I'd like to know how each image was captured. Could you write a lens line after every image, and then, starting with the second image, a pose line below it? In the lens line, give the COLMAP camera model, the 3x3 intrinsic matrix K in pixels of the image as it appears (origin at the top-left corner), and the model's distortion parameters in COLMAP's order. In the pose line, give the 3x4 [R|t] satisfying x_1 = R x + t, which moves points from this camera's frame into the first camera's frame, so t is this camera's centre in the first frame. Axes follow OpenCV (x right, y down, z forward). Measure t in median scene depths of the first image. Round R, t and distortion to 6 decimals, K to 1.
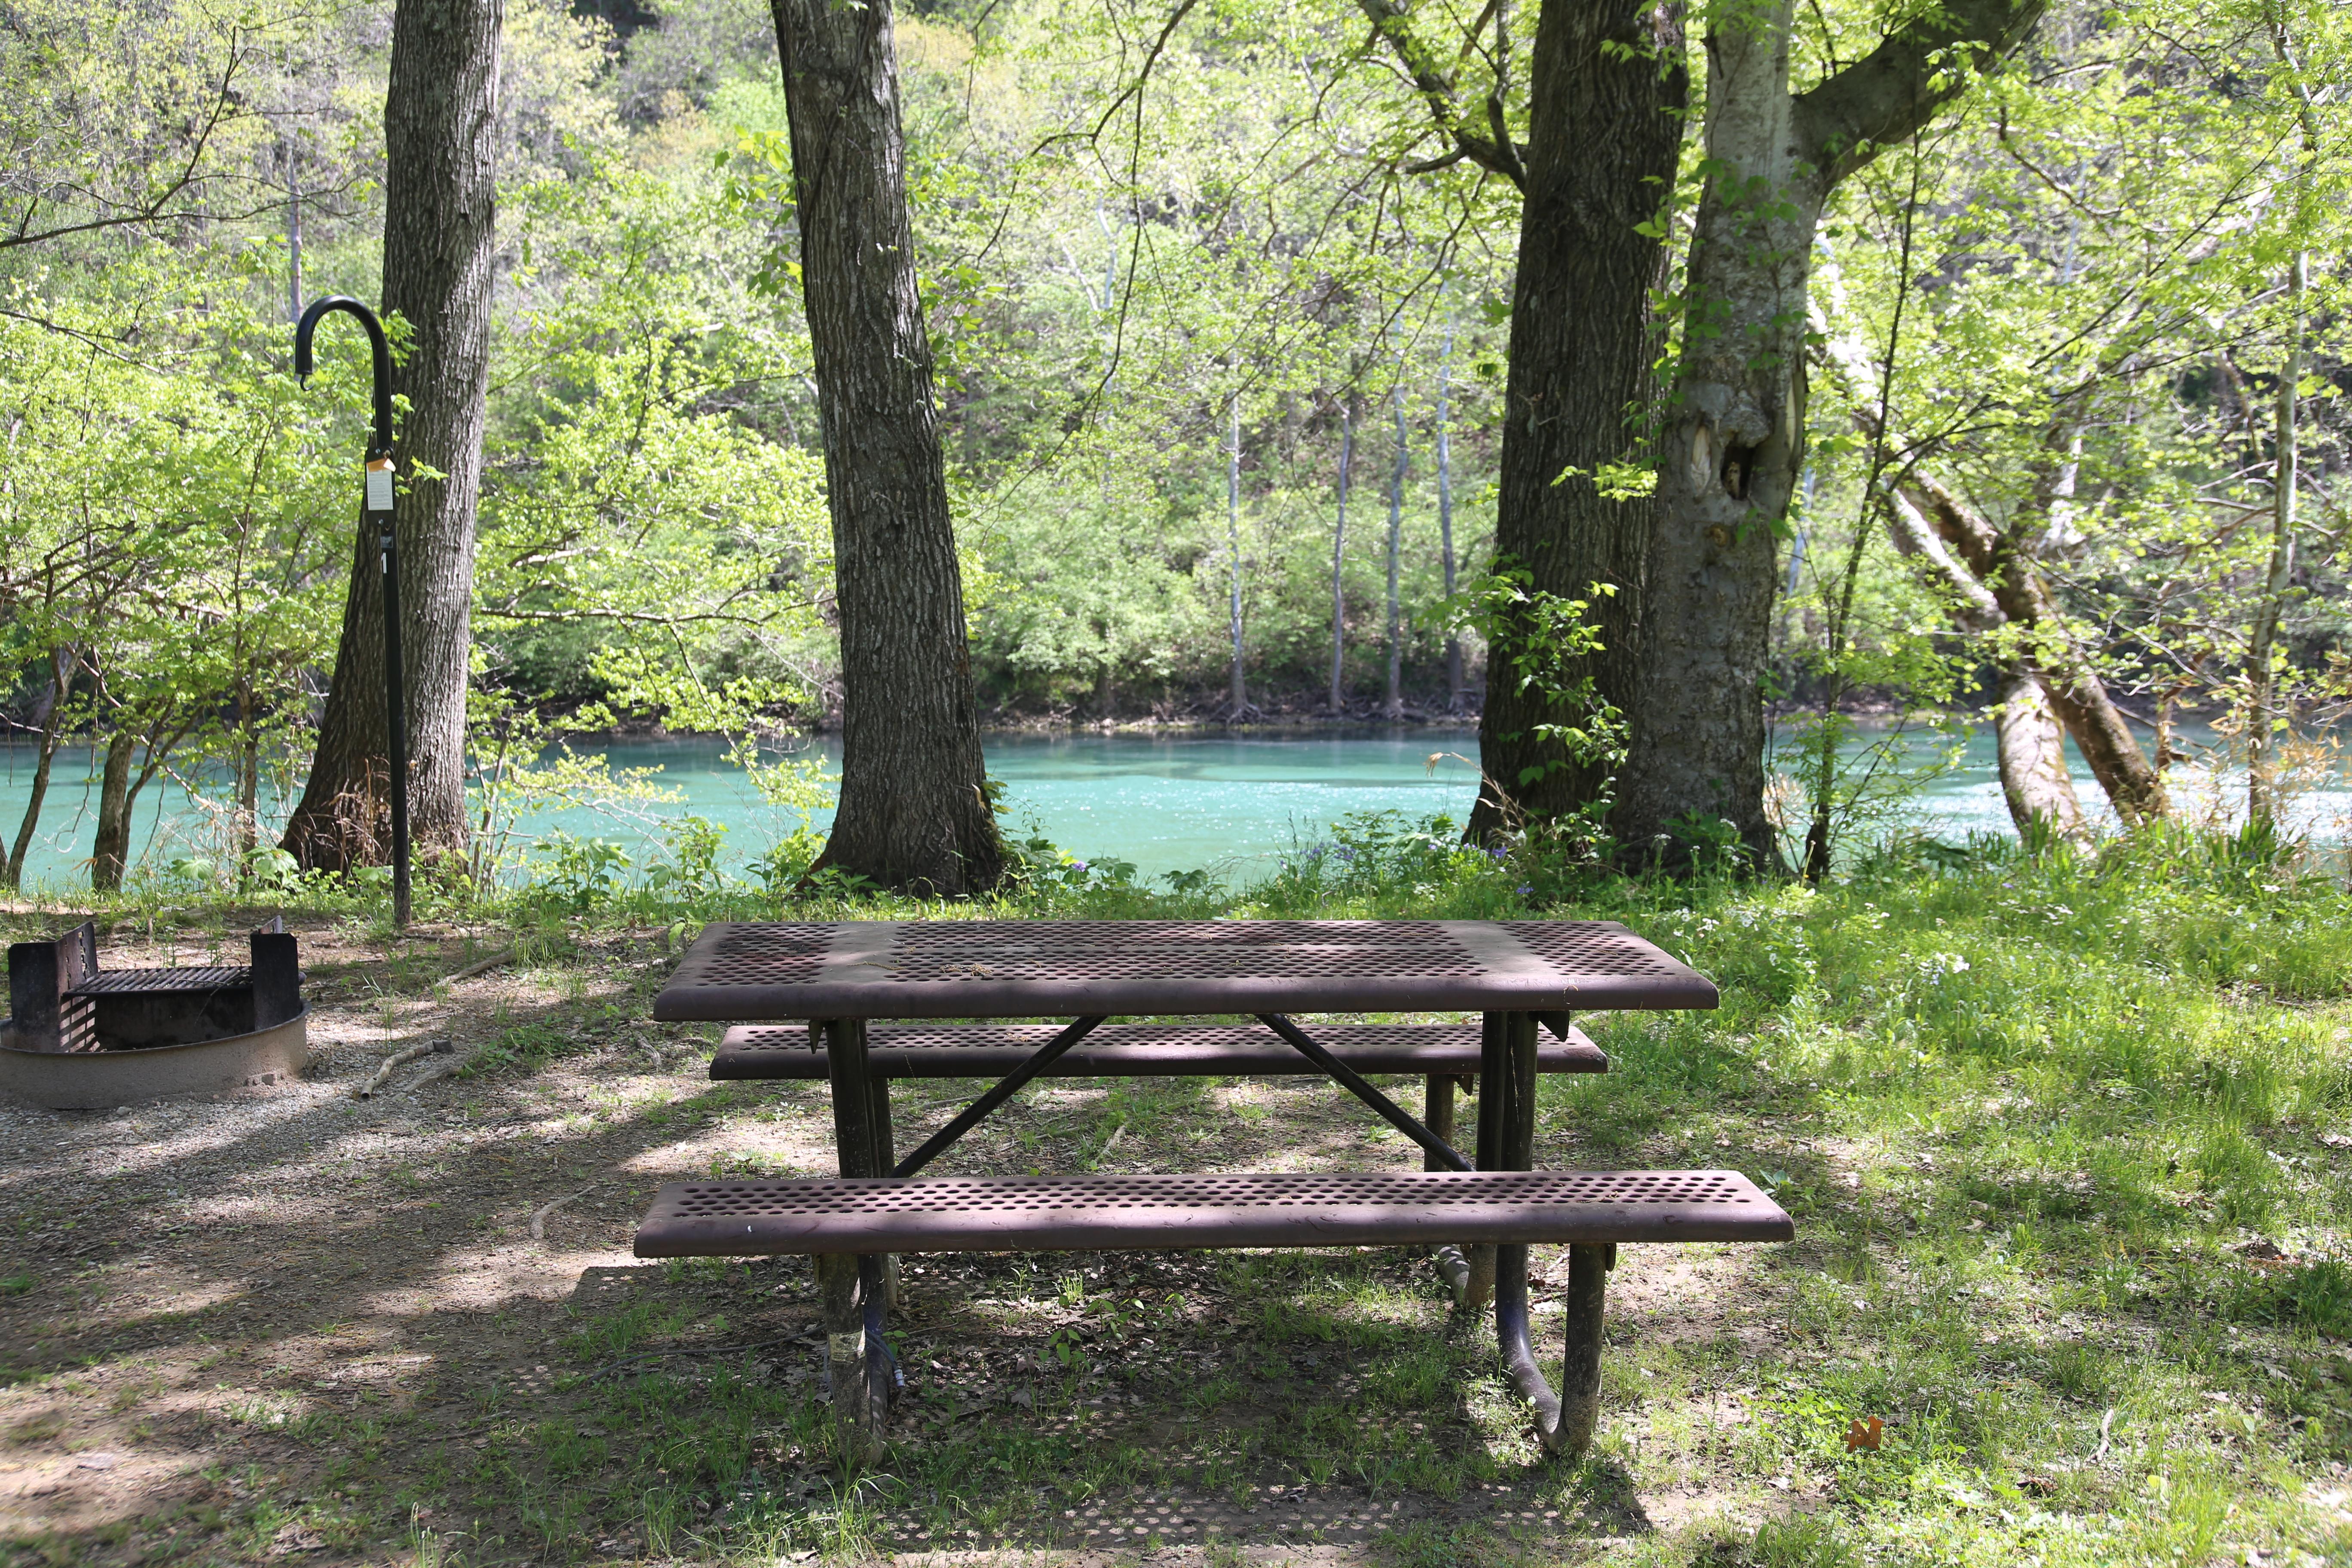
lens RADIAL K [[2862.7, 0, 1176.3], [0, 2862.7, 782.2], [0, 0, 1]] dist [0.000748, 0.000000]
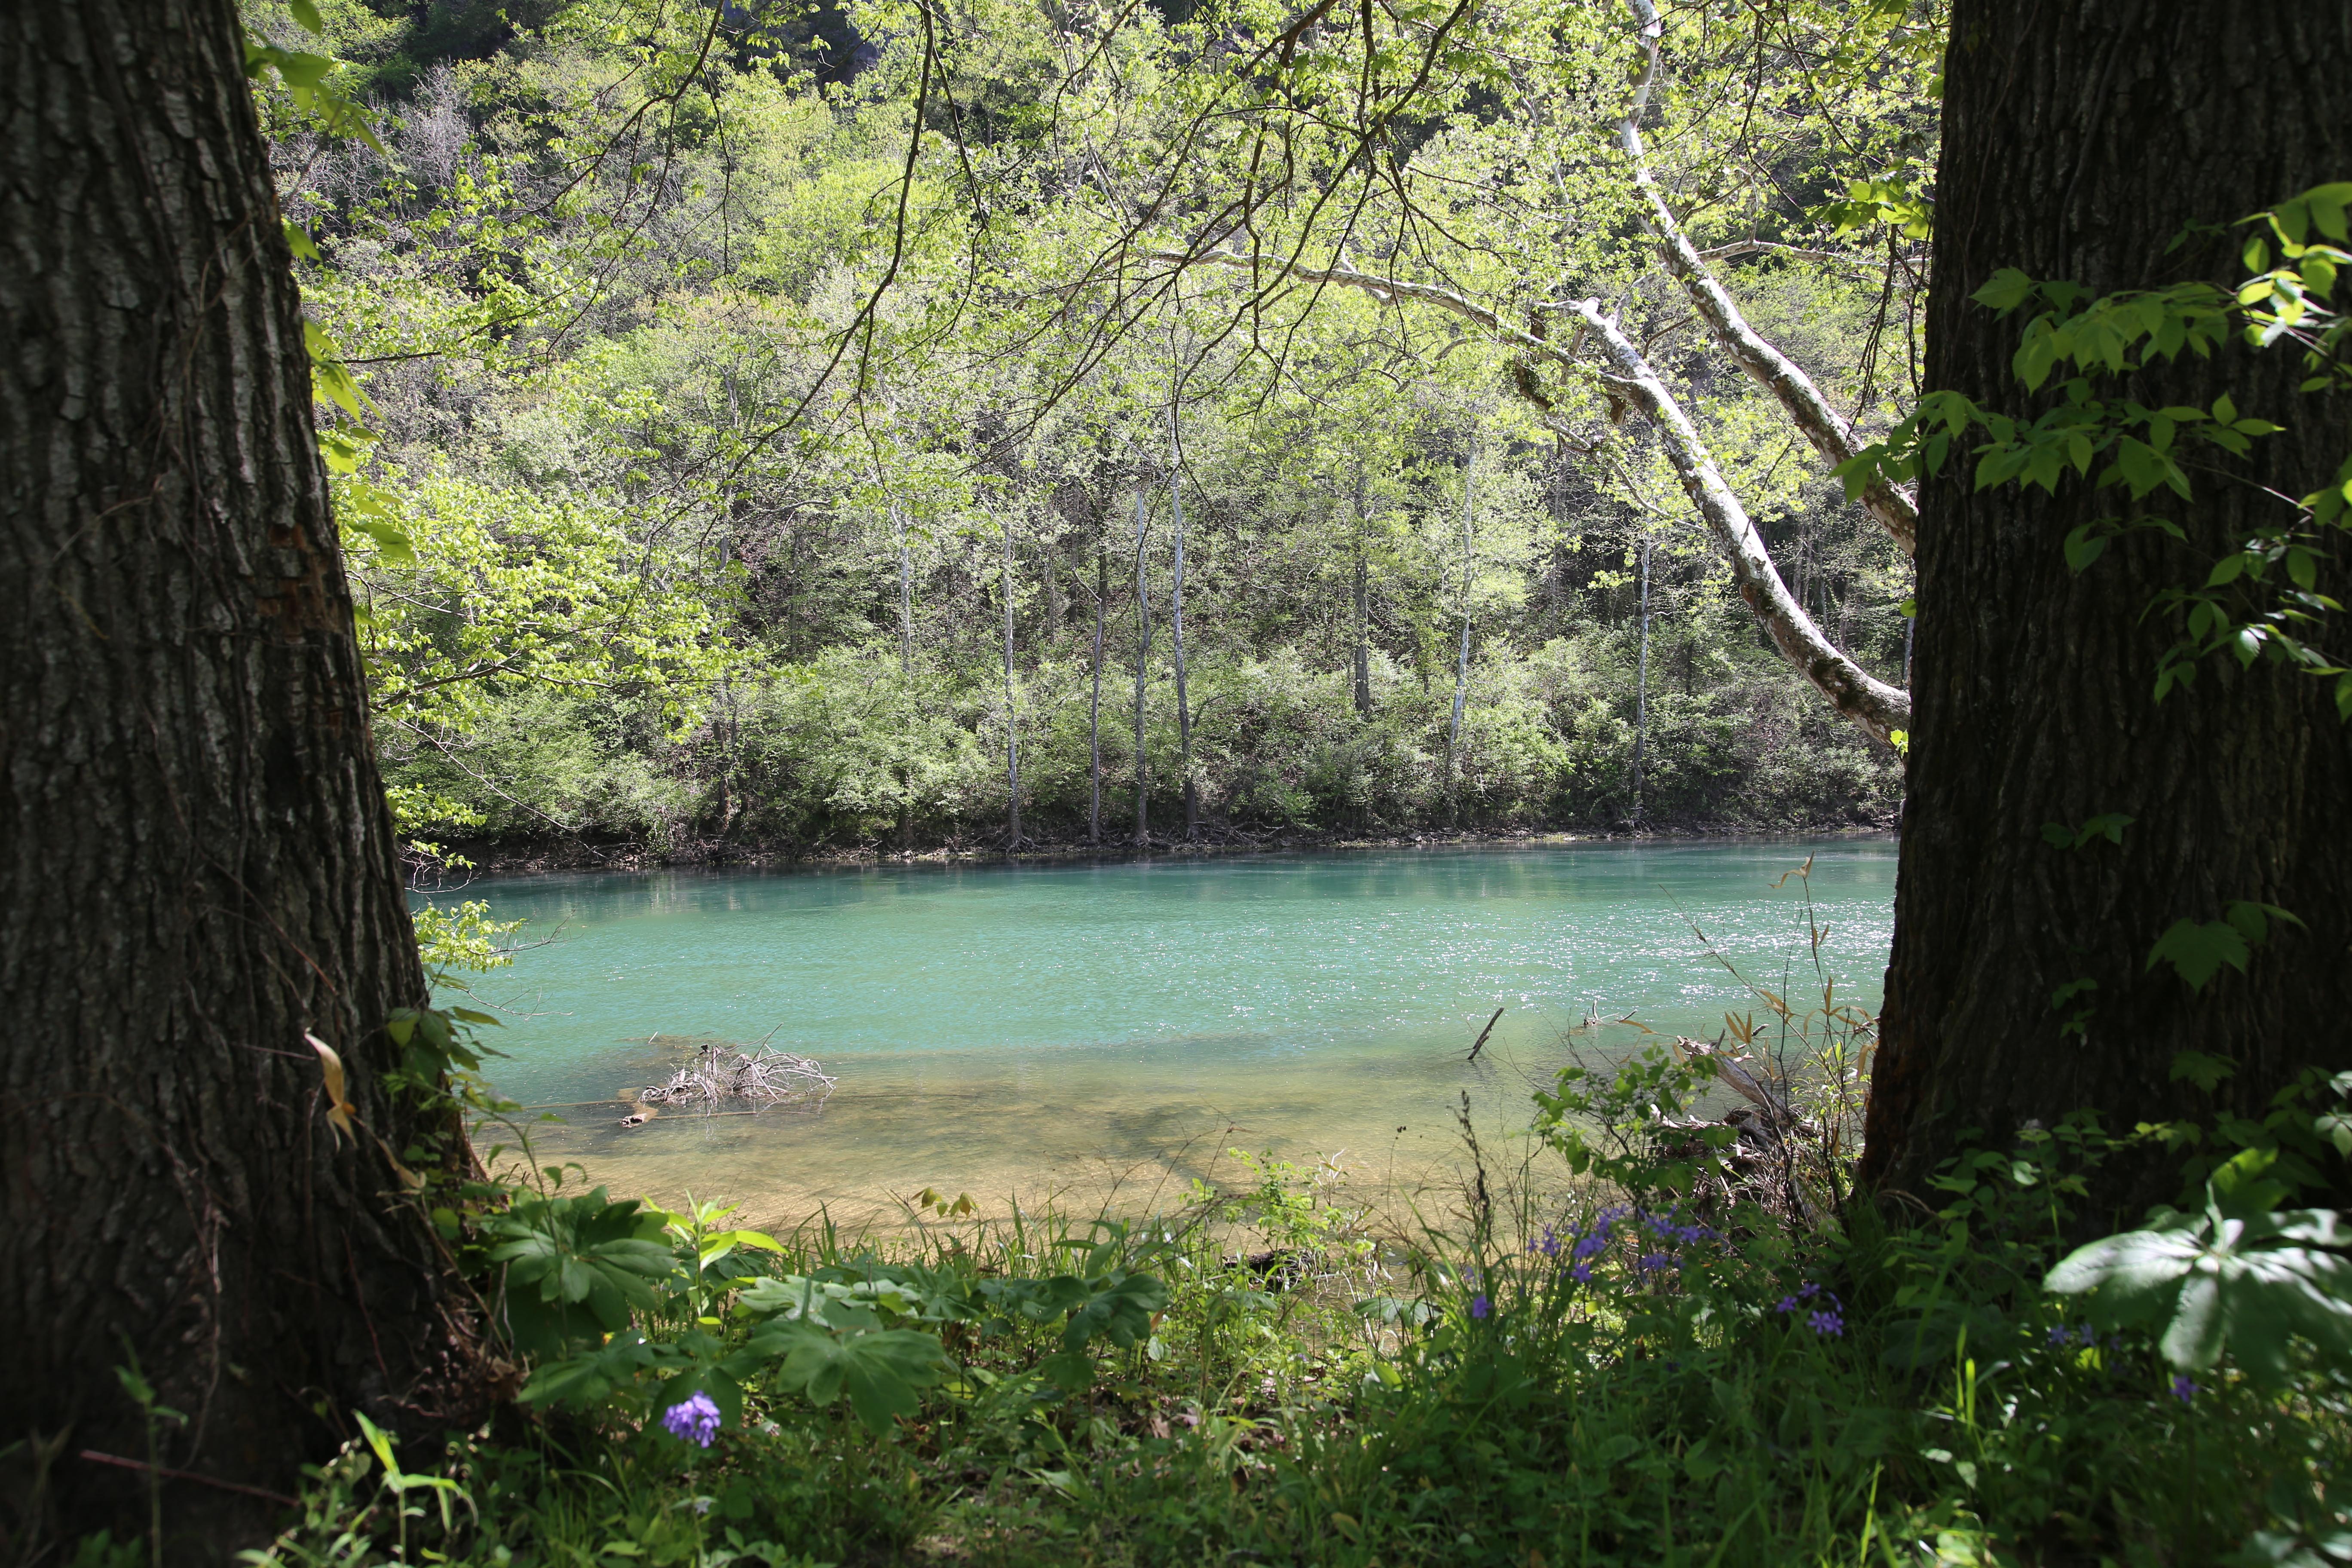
lens RADIAL K [[1954.4, 0, 1166.9], [0, 1954.4, 790.5], [0, 0, 1]] dist [-0.012106, -0.000264]
pose [[0.994171, -0.011358, 0.107219, -0.003149], [0.017193, 0.998411, -0.053663, -0.000969], [-0.106439, 0.055193, 0.992786, 0.162627]]
